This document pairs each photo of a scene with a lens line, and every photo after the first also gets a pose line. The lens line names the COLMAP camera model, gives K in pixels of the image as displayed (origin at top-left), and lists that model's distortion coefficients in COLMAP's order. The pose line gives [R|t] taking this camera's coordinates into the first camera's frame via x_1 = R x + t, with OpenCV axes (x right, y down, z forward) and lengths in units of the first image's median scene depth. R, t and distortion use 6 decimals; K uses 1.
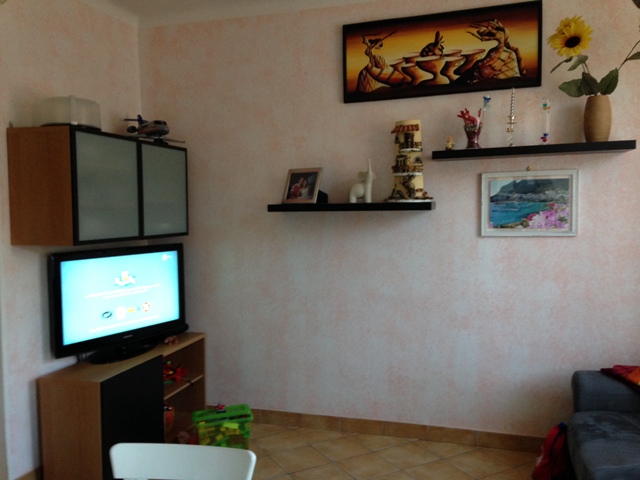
lens RADIAL K [[590.2, 0, 325.5], [0, 590.2, 237.7], [0, 0, 1]] dist [0.091553, 0.000000]
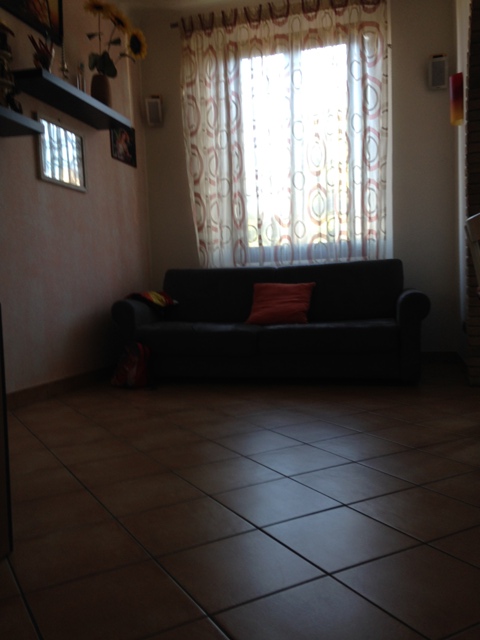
lens RADIAL K [[591.2, 0, 235.9], [0, 591.2, 325.6], [0, 0, 1]] dist [0.113277, 0.000000]
pose [[-0.020482, -0.042937, 0.998868, -0.696492], [0.080075, 0.995797, 0.044447, 0.205312], [-0.996578, 0.080895, -0.016958, 0.687086]]
